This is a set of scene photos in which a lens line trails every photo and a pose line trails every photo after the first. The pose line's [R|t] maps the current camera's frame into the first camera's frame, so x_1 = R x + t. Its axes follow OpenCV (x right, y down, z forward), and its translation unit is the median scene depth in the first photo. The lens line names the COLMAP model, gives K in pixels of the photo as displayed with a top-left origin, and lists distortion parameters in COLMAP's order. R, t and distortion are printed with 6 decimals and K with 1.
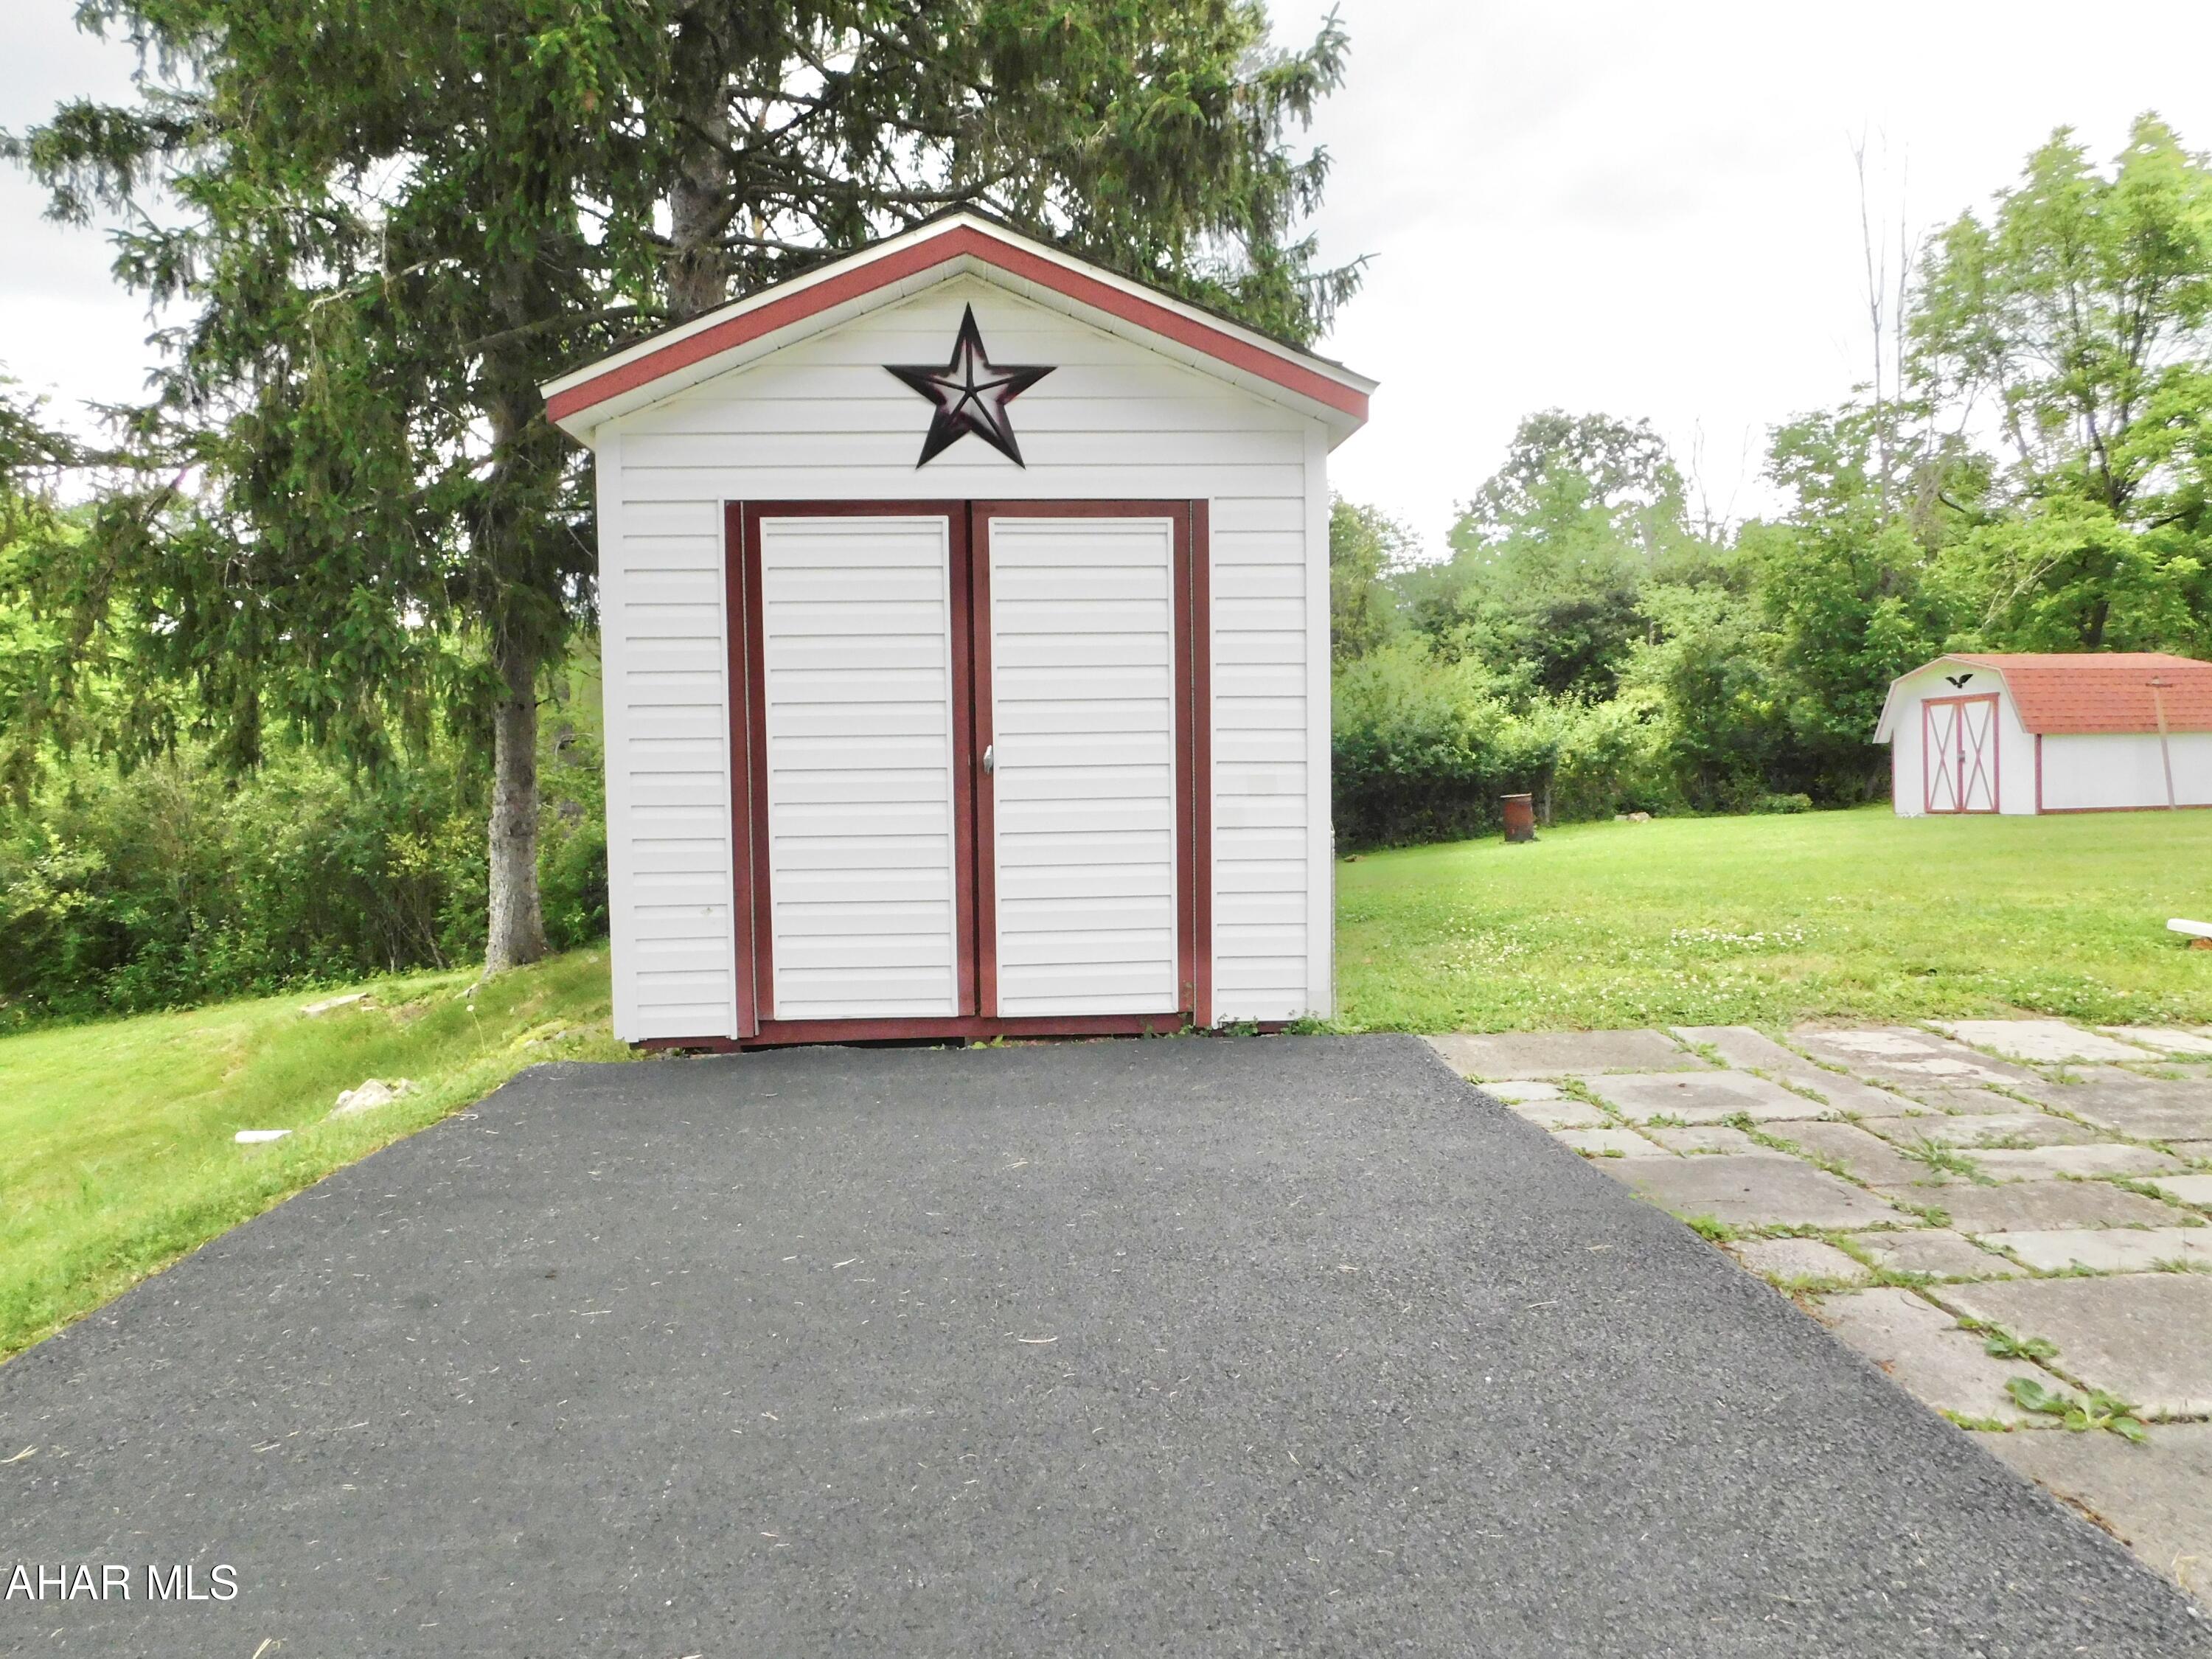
lens RADIAL K [[1539.0, 0, 1125.8], [0, 1539.0, 833.0], [0, 0, 1]] dist [-0.073651, 0.078169]
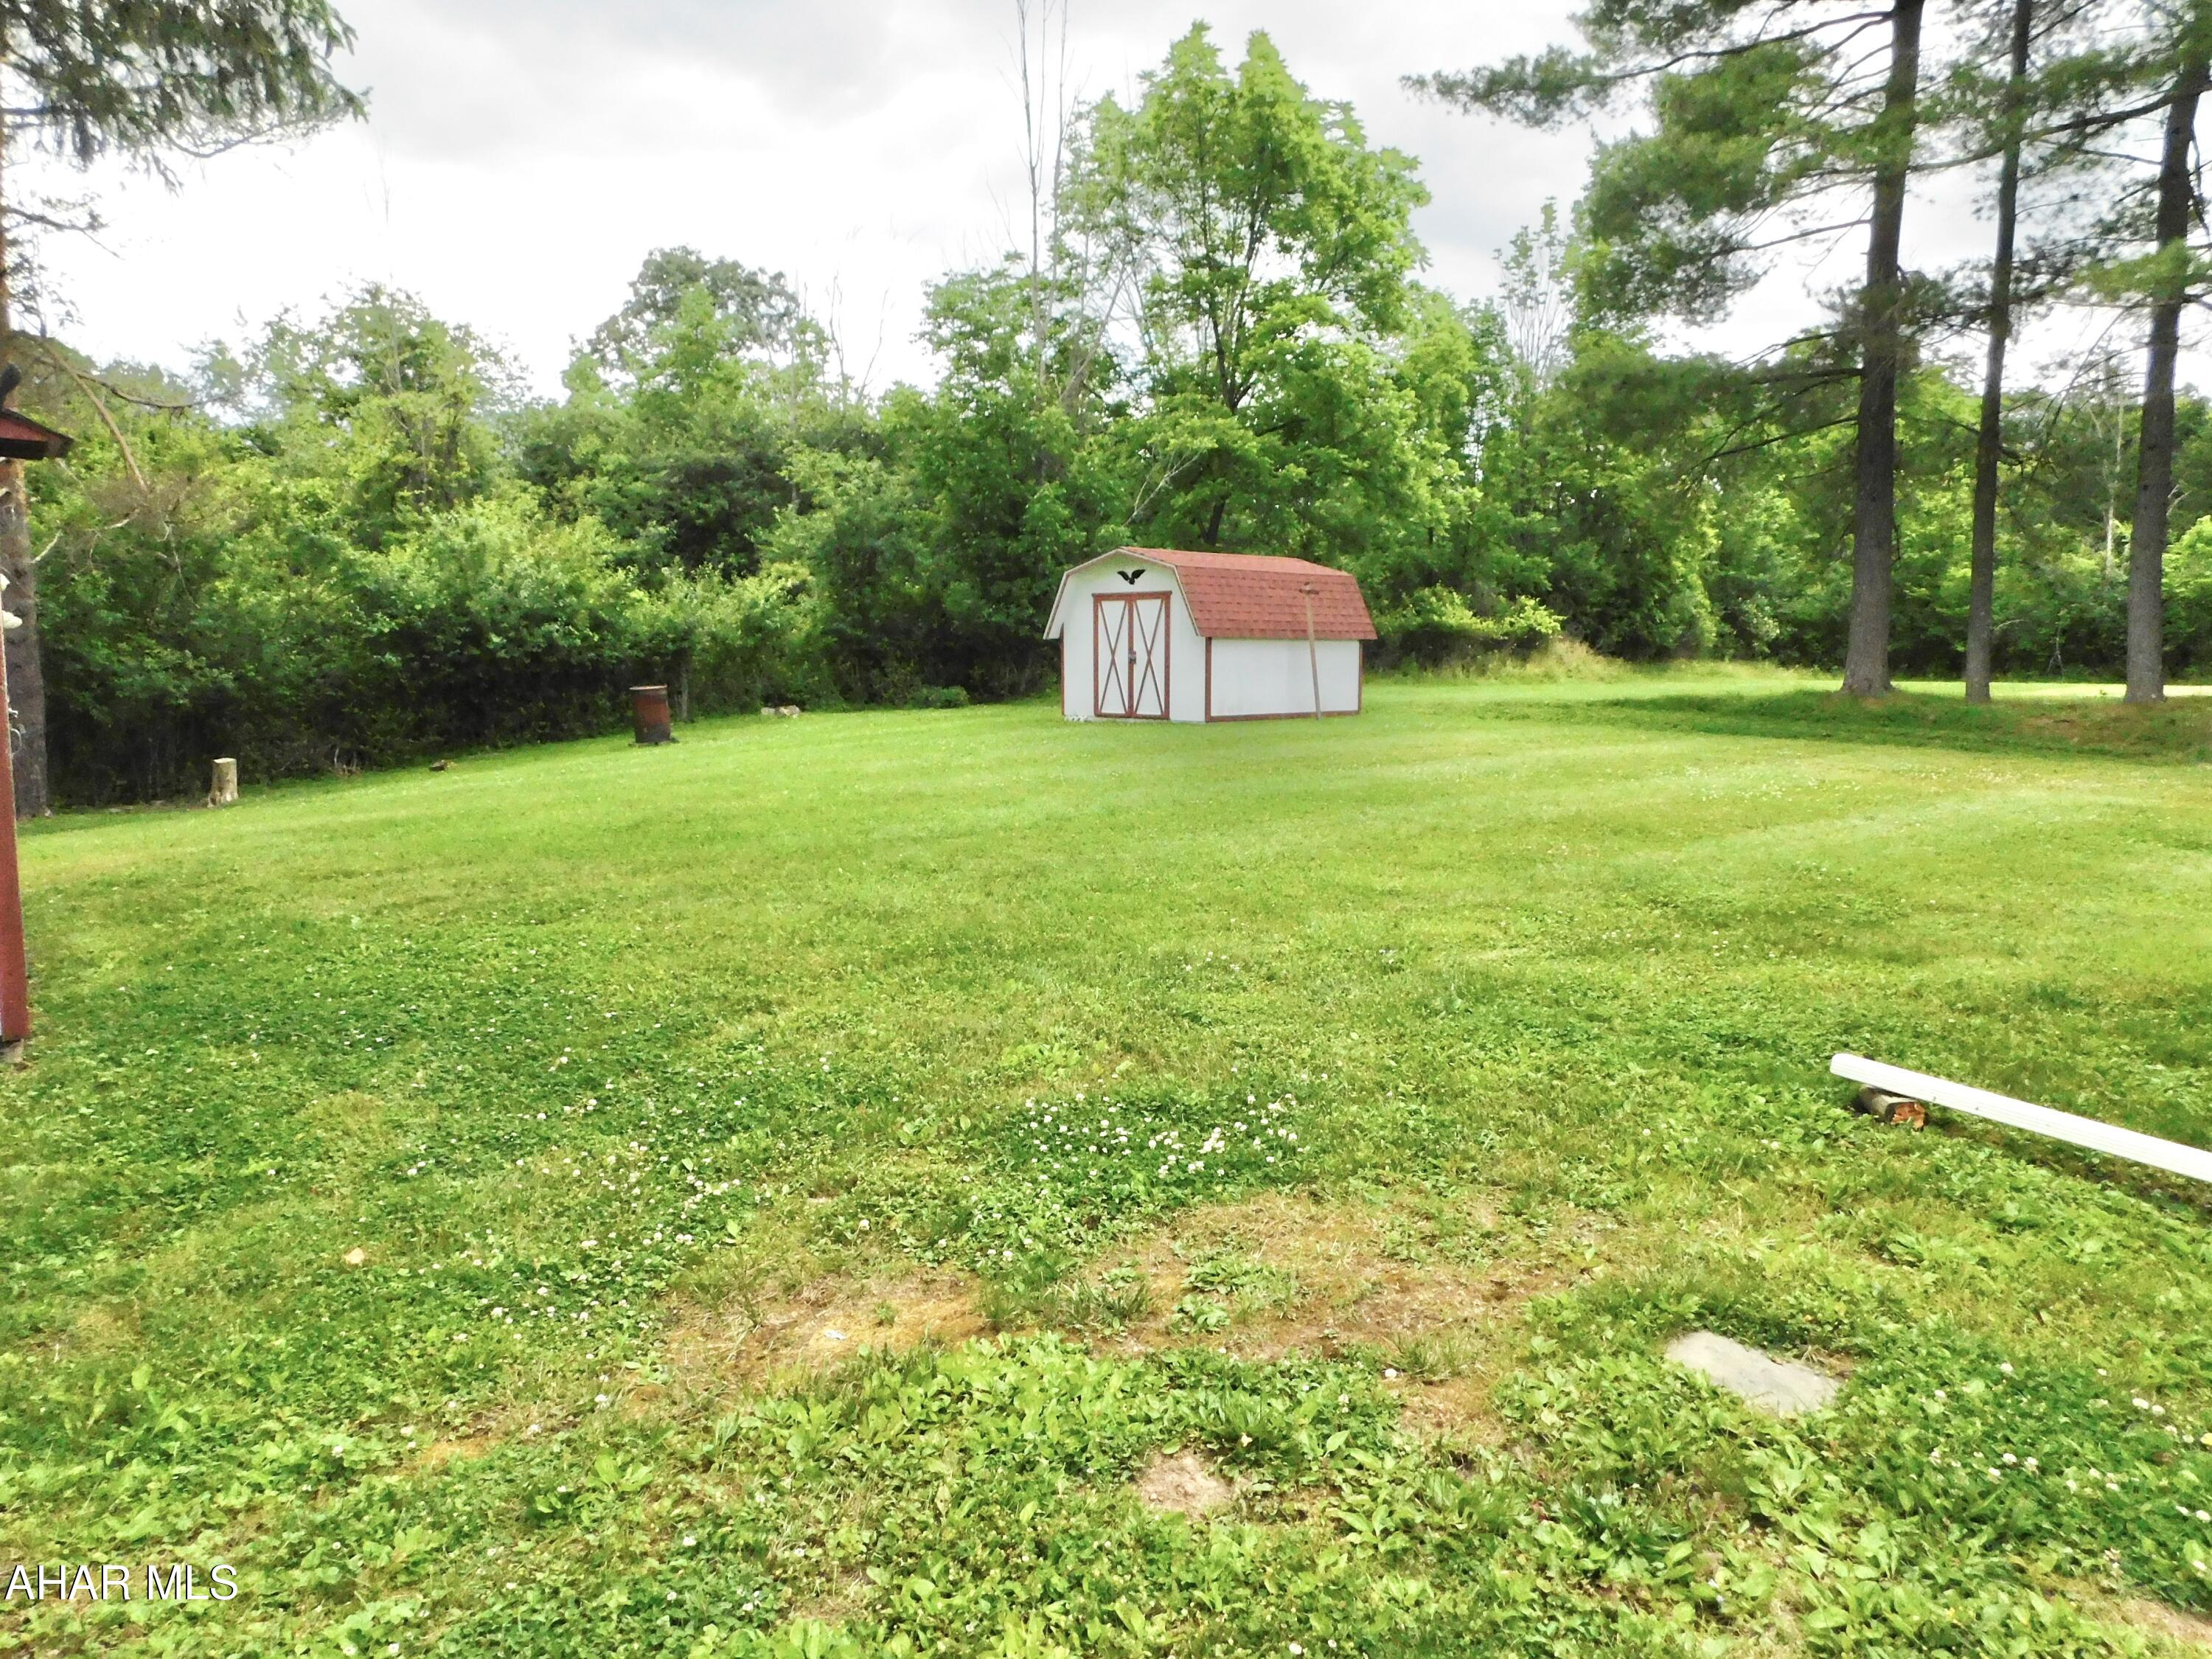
lens RADIAL K [[1539.0, 0, 1125.8], [0, 1539.0, 833.0], [0, 0, 1]] dist [-0.073651, 0.078169]
pose [[0.849461, -0.037204, 0.526338, 0.029892], [-0.008703, 0.996388, 0.084476, -0.015922], [-0.527579, -0.076340, 0.846069, 0.132785]]
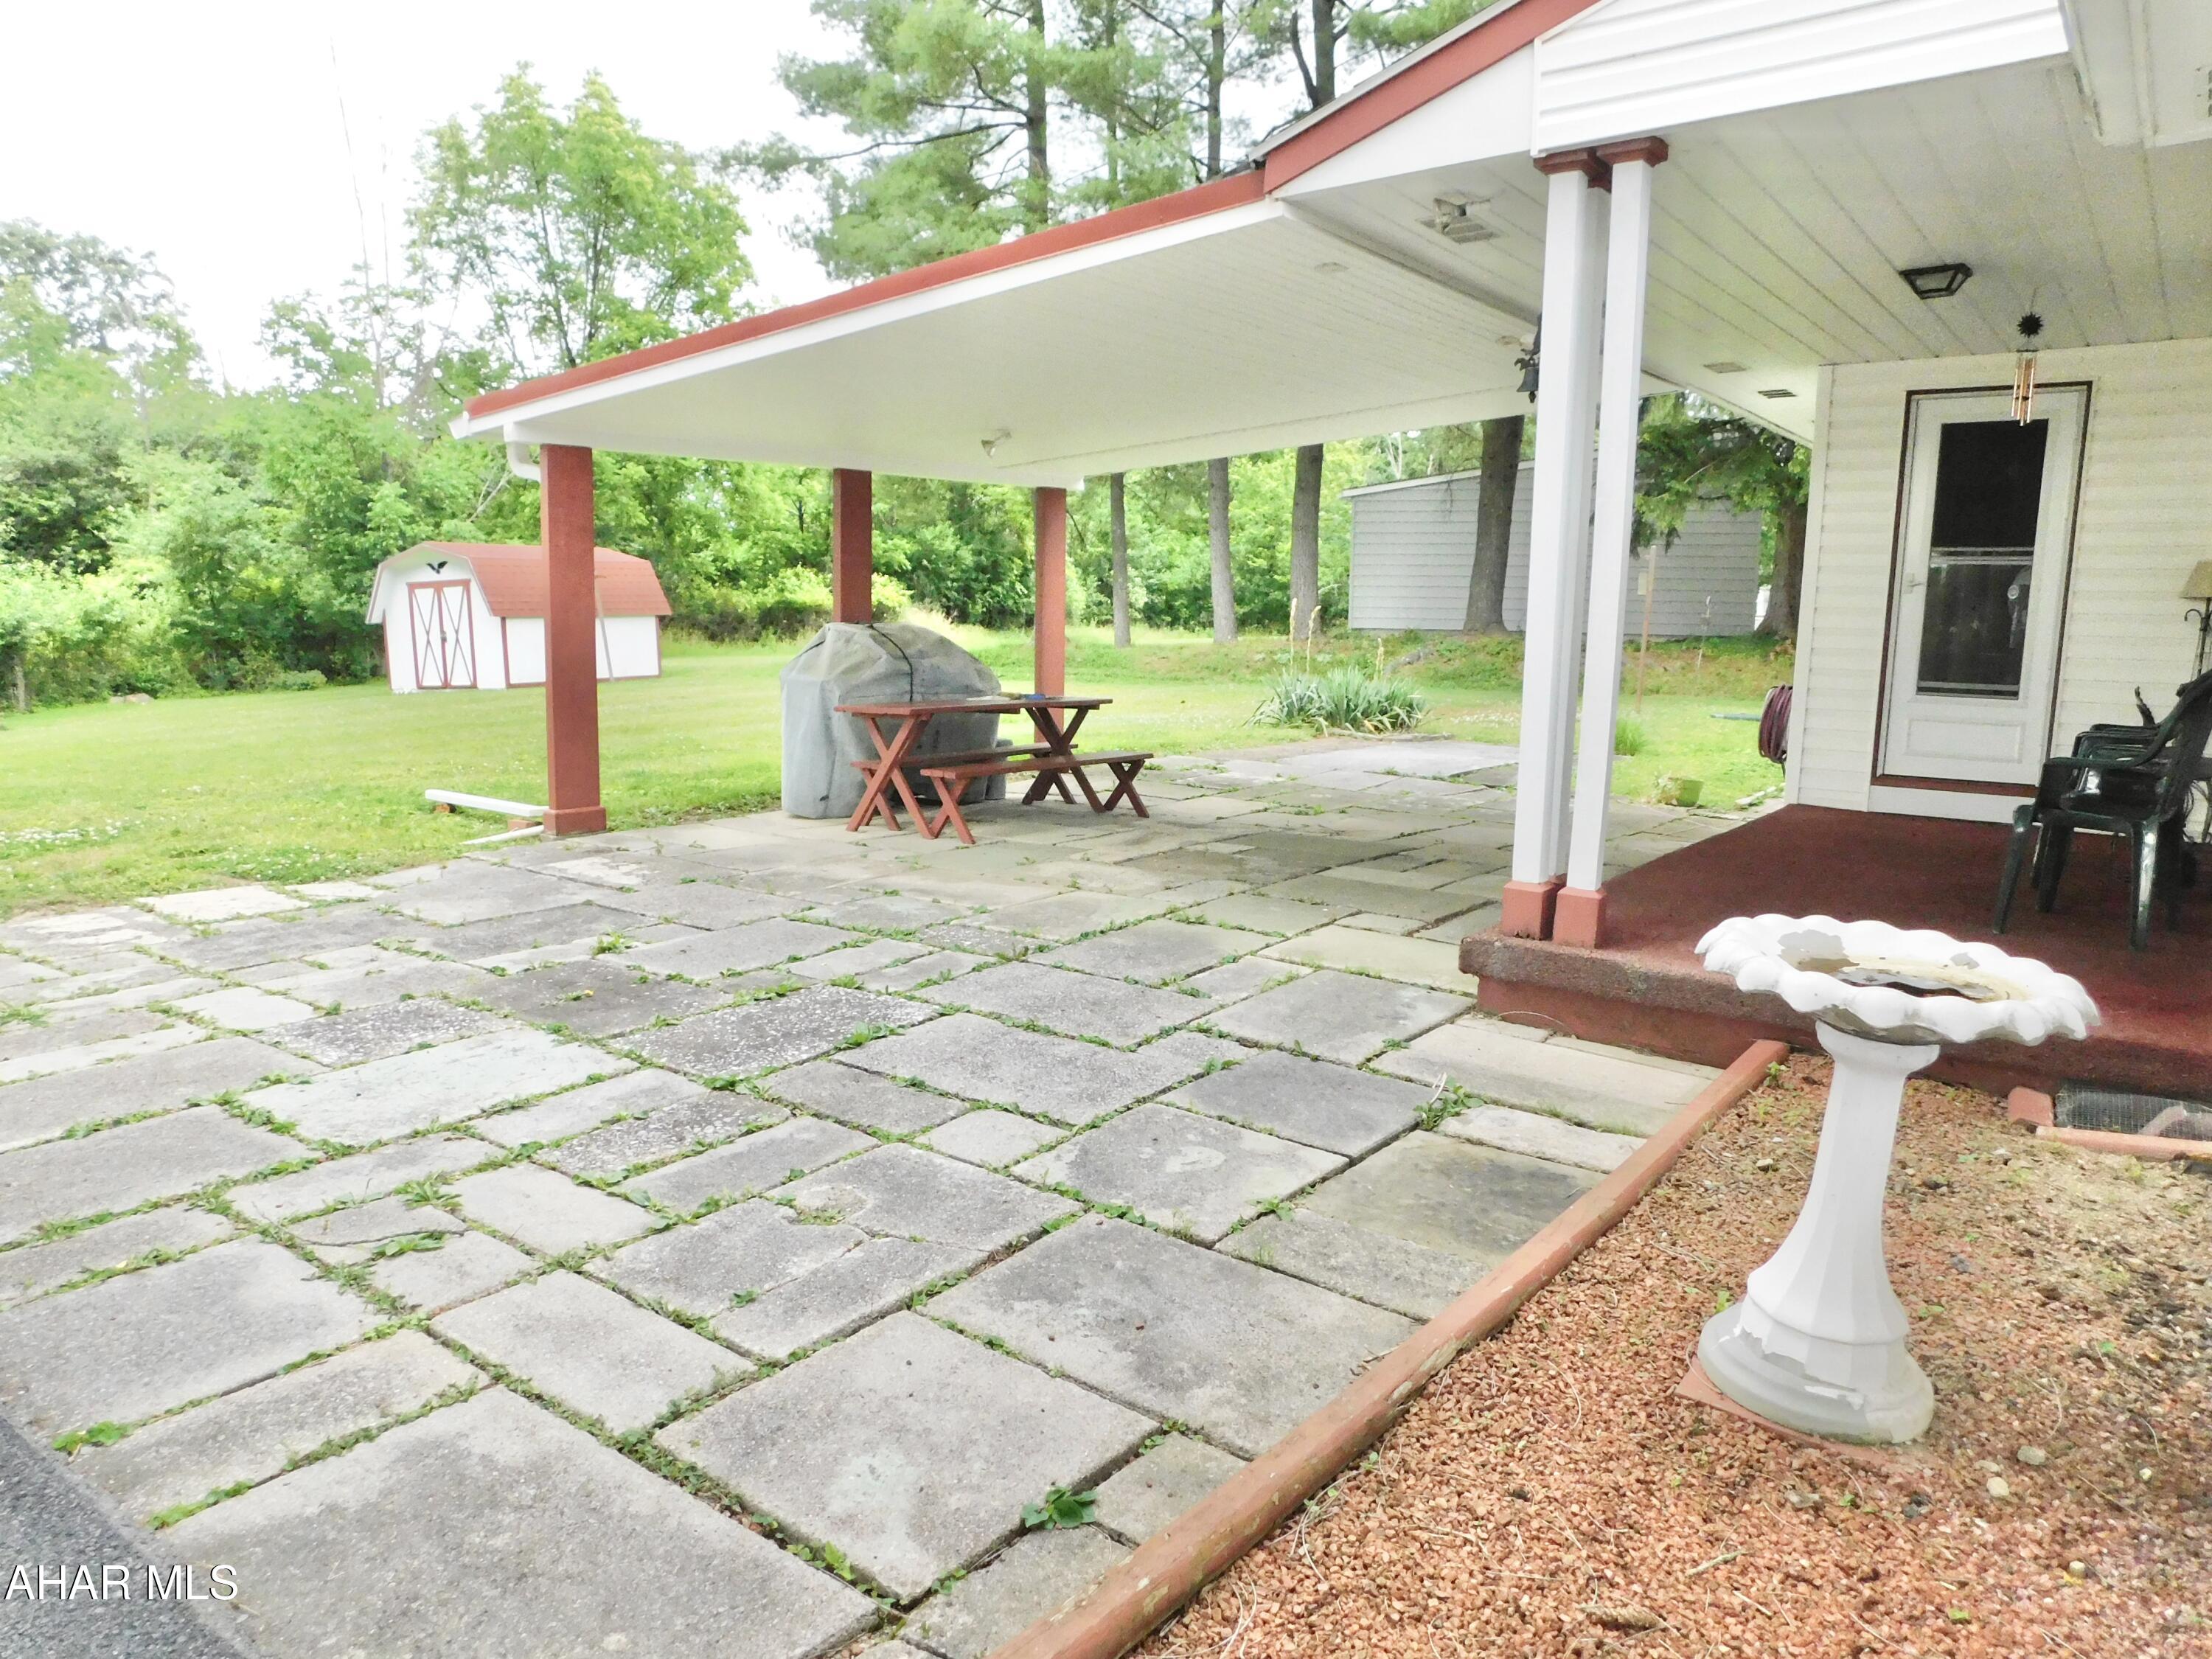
lens RADIAL K [[1524.0, 0, 1106.0], [0, 1524.0, 829.5], [0, 0, 1]] dist [-0.088769, 0.079680]
pose [[0.648180, -0.094575, 0.755591, 0.019821], [0.029271, 0.994619, 0.099384, -0.003946], [-0.760924, -0.042302, 0.647460, -0.053020]]
